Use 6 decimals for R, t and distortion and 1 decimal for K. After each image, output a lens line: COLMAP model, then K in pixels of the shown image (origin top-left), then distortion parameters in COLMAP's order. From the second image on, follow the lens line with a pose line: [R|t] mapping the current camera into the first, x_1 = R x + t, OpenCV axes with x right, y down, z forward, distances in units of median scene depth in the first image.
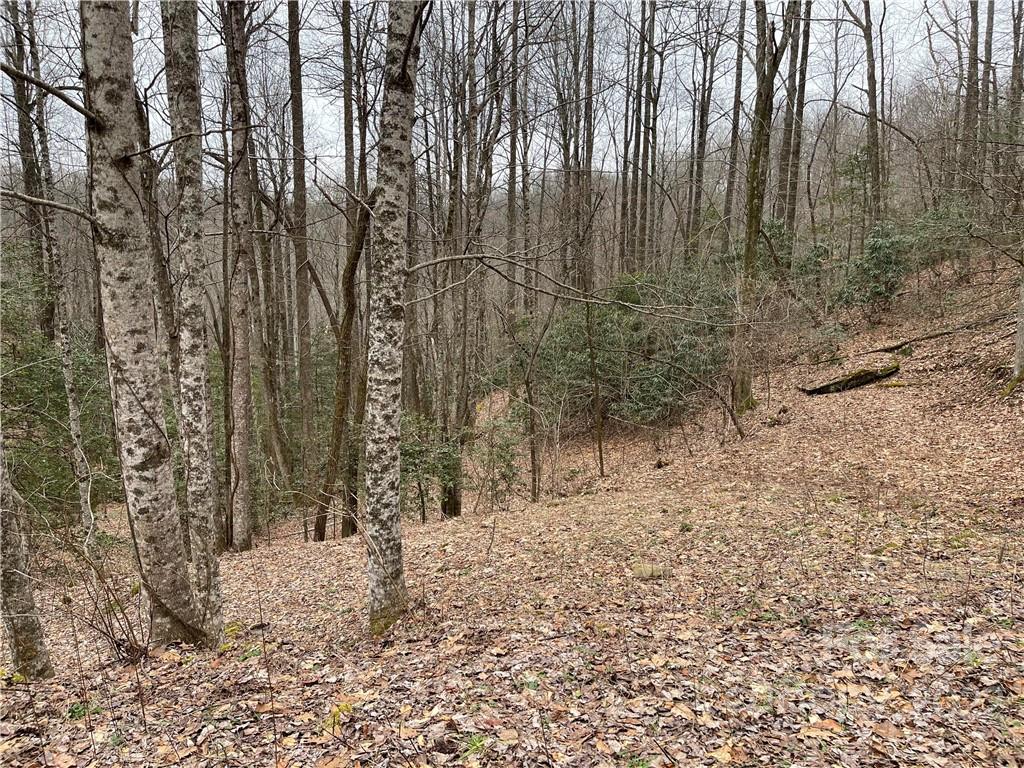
lens RADIAL K [[773.1, 0, 512.0], [0, 773.1, 384.0], [0, 0, 1]] dist [0.062822, -0.087512]
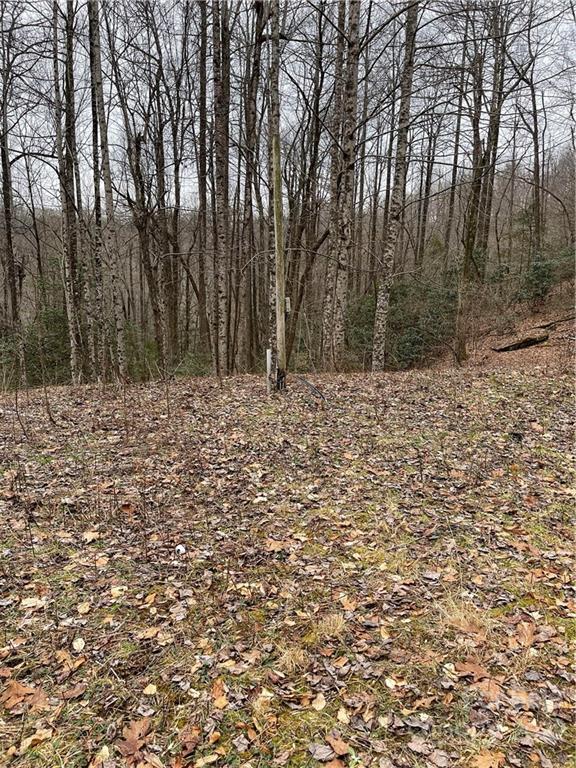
lens RADIAL K [[579.8, 0, 304.1], [0, 579.8, 381.3], [0, 0, 1]] dist [0.062822, -0.087512]
pose [[0.997968, 0.006129, 0.063416, -0.127222], [-0.008098, 0.999491, 0.030847, 0.040415], [-0.063195, -0.031298, 0.997510, -0.262695]]
